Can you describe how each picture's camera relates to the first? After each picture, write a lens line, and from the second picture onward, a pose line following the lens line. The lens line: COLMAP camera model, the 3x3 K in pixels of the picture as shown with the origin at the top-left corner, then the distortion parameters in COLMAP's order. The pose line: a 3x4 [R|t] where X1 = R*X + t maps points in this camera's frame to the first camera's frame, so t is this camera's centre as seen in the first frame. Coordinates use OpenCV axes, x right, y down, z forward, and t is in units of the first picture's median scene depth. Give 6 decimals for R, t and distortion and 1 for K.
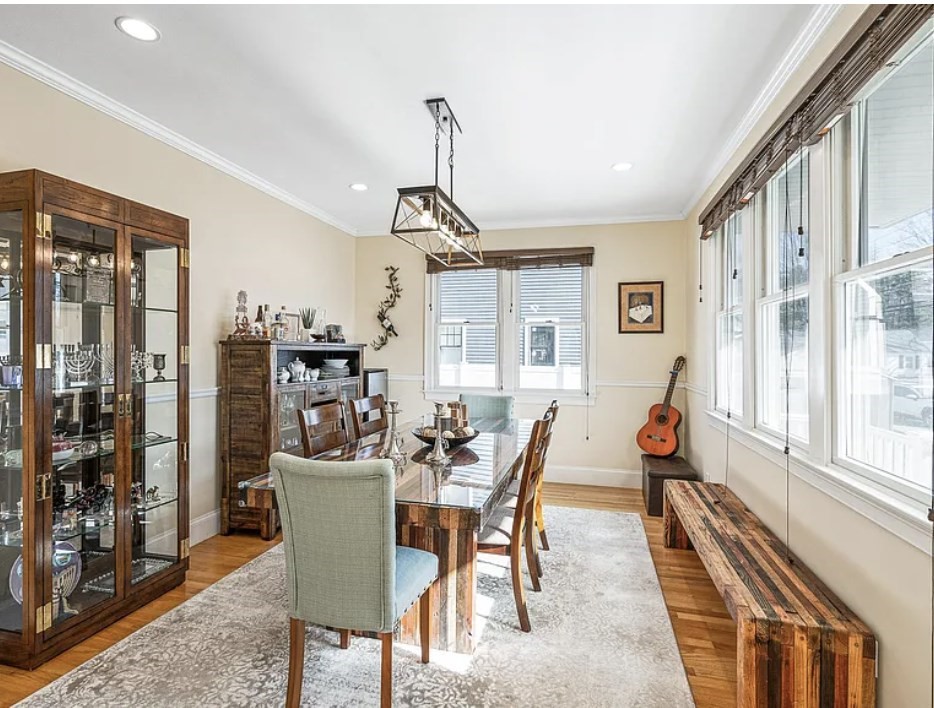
lens RADIAL K [[485.1, 0, 463.6], [0, 485.1, 352.5], [0, 0, 1]] dist [0.005837, 0.001057]
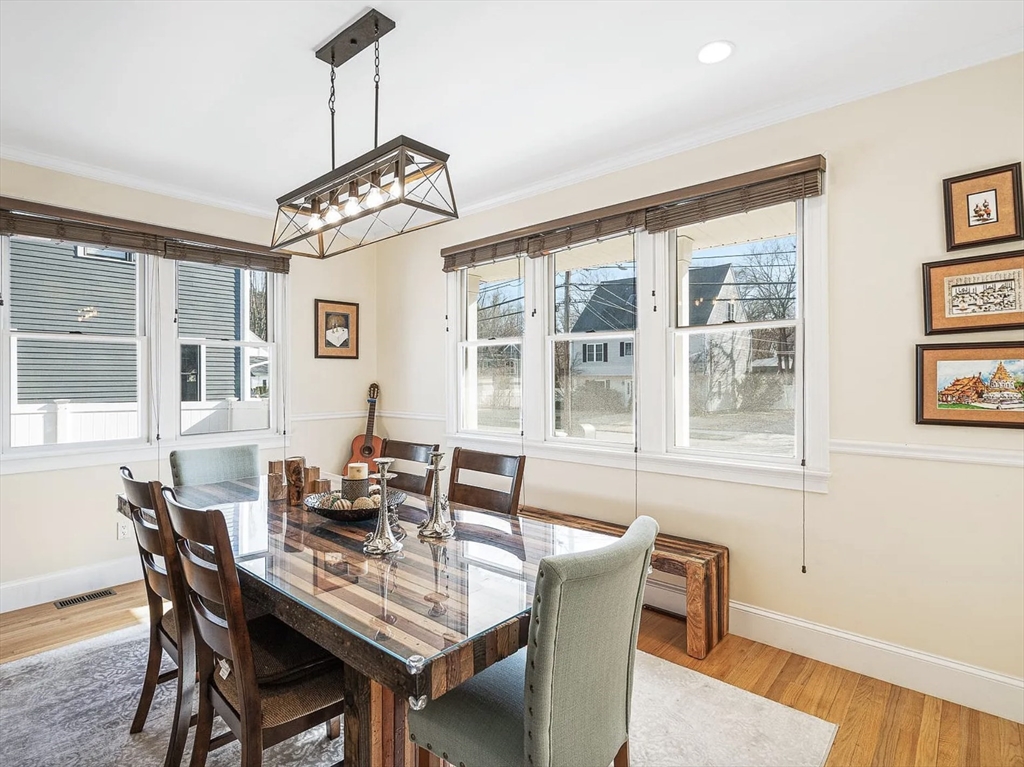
lens RADIAL K [[526.1, 0, 509.6], [0, 526.1, 378.4], [0, 0, 1]] dist [-0.007071, -0.000233]
pose [[0.453060, -0.007584, 0.891448, -0.359593], [0.009898, 0.999945, 0.003477, -0.003341], [-0.891425, 0.007249, 0.453110, 0.281898]]
